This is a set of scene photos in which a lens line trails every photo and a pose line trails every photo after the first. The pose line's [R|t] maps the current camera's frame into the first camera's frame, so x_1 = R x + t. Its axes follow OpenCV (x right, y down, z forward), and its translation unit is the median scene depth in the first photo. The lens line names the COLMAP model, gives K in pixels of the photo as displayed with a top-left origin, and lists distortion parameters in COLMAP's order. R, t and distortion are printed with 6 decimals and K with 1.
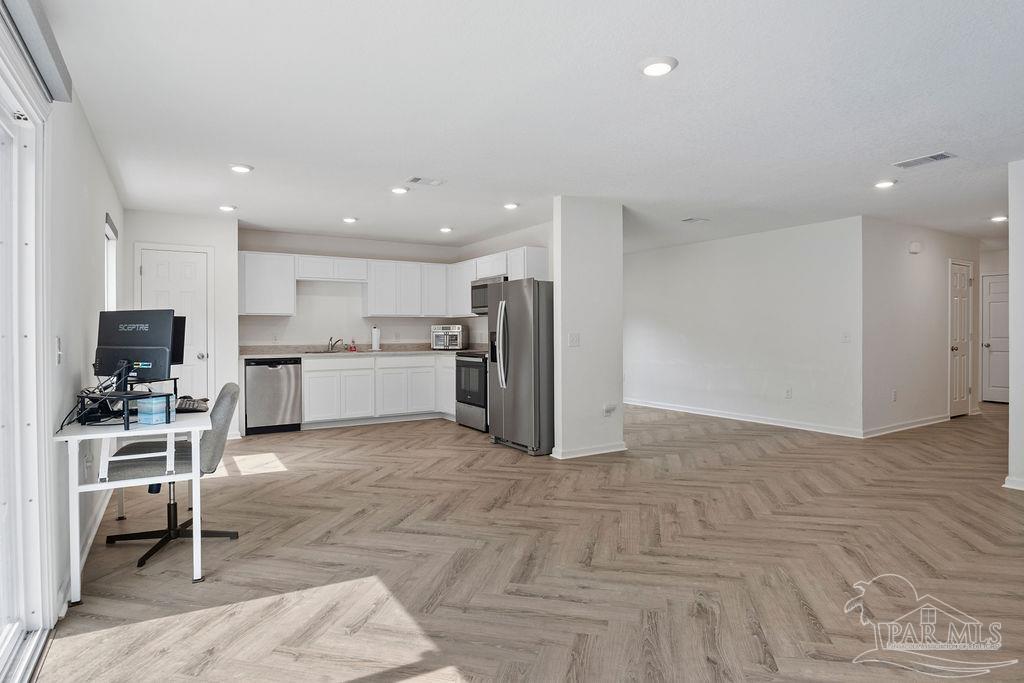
lens RADIAL K [[553.2, 0, 505.1], [0, 553.2, 329.9], [0, 0, 1]] dist [-0.027485, 0.000479]
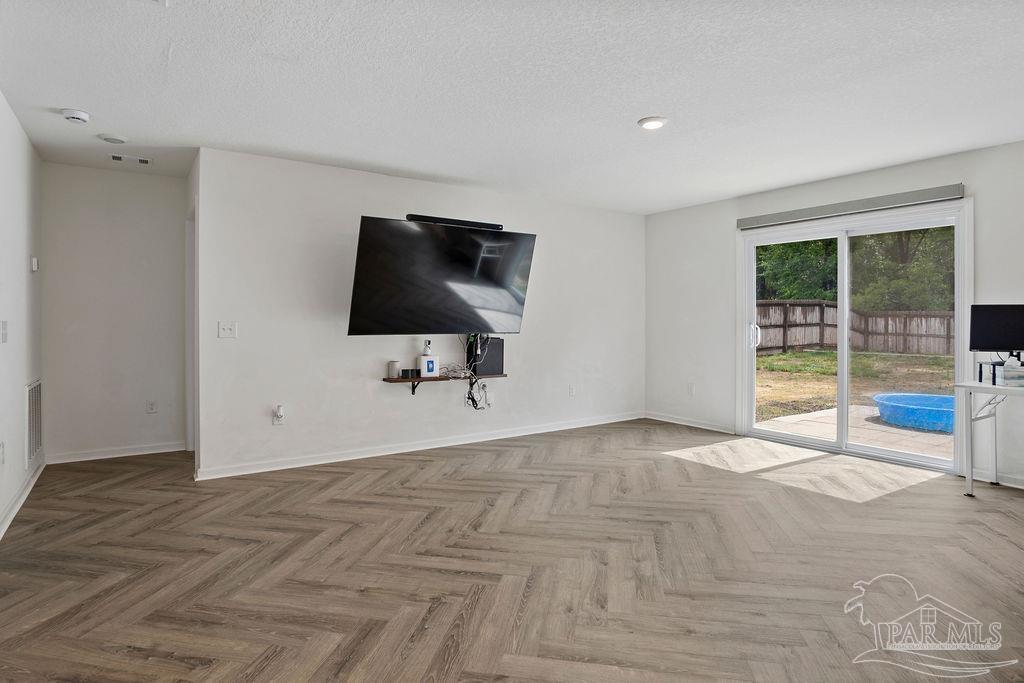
lens RADIAL K [[550.6, 0, 506.5], [0, 550.6, 321.7], [0, 0, 1]] dist [-0.034212, 0.000126]
pose [[-0.998548, 0.000233, -0.053865, 0.278091], [0.000098, 0.999997, 0.002525, 0.001750], [0.053866, 0.002516, -0.998545, 0.912023]]
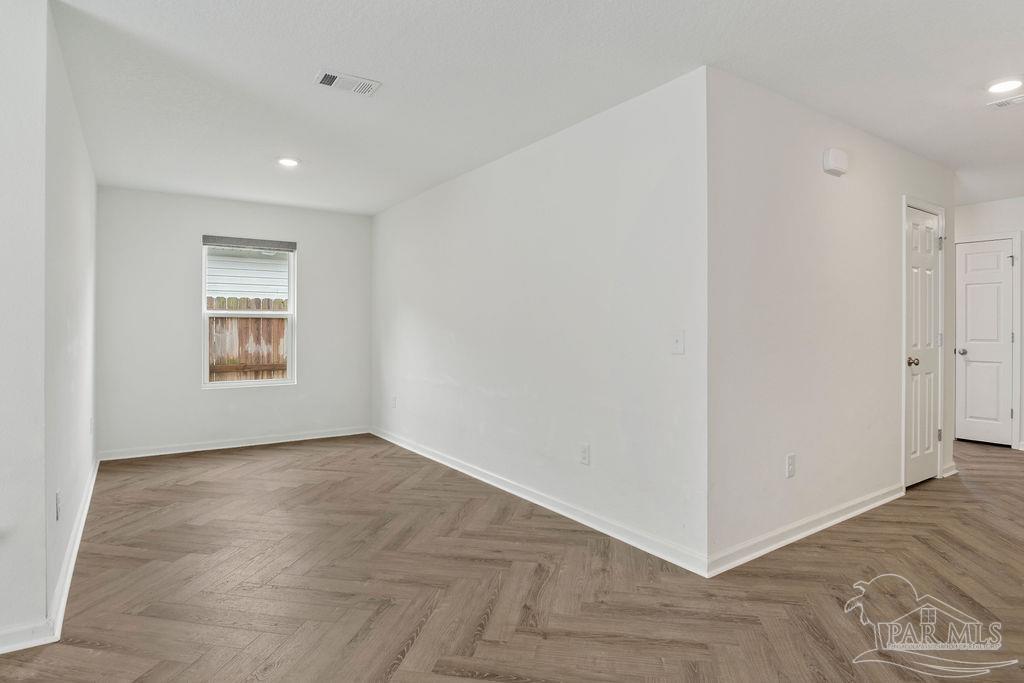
lens RADIAL K [[554.1, 0, 504.2], [0, 554.1, 325.8], [0, 0, 1]] dist [-0.024017, 0.001837]
pose [[0.998646, 0.004210, 0.051844, 0.421067], [-0.004255, 0.999991, 0.000758, -0.000509], [-0.051841, -0.000977, 0.998655, 0.511957]]
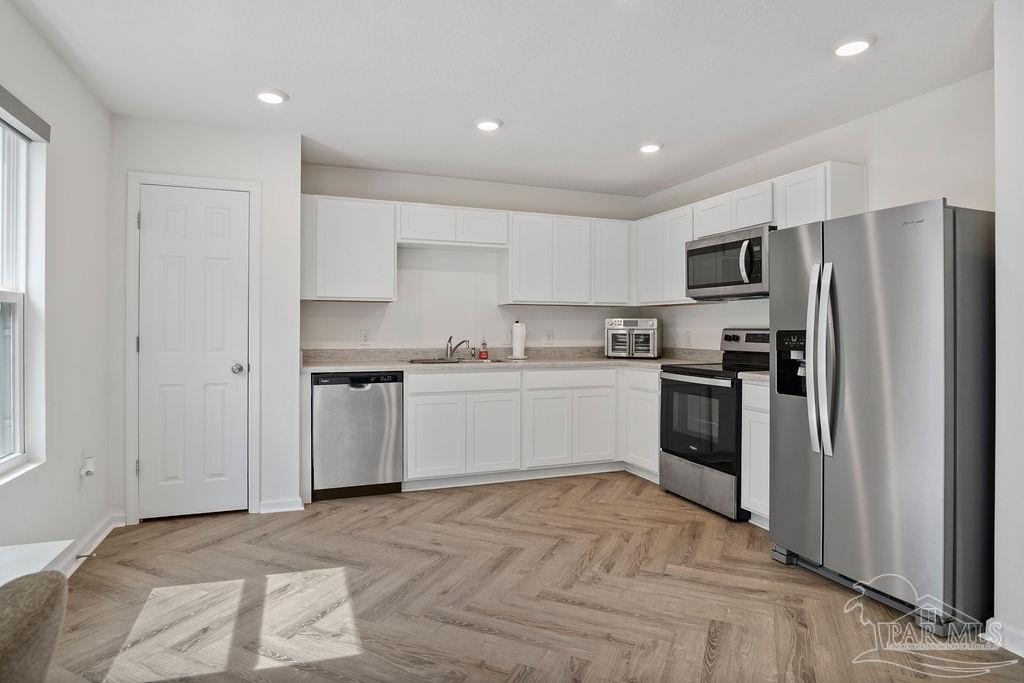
lens RADIAL K [[565.4, 0, 501.8], [0, 565.4, 325.4], [0, 0, 1]] dist [-0.021451, 0.000280]
pose [[0.981059, 0.006126, -0.193611, -0.147851], [-0.006383, 0.999979, -0.000703, 0.000755], [0.193603, 0.001926, 0.981078, 0.421633]]
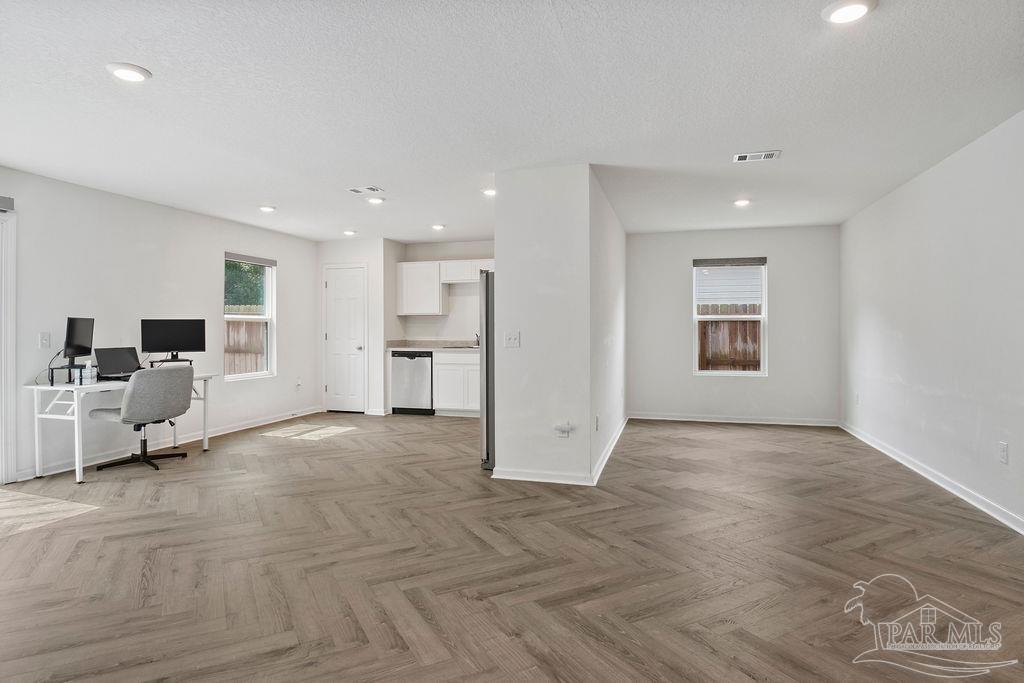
lens RADIAL K [[565.4, 0, 501.8], [0, 565.4, 325.4], [0, 0, 1]] dist [-0.021451, 0.000280]
pose [[0.666175, -0.002806, -0.745791, 0.592992], [0.002640, 0.999996, -0.001404, -0.001823], [0.745791, -0.001034, 0.666179, 0.326476]]
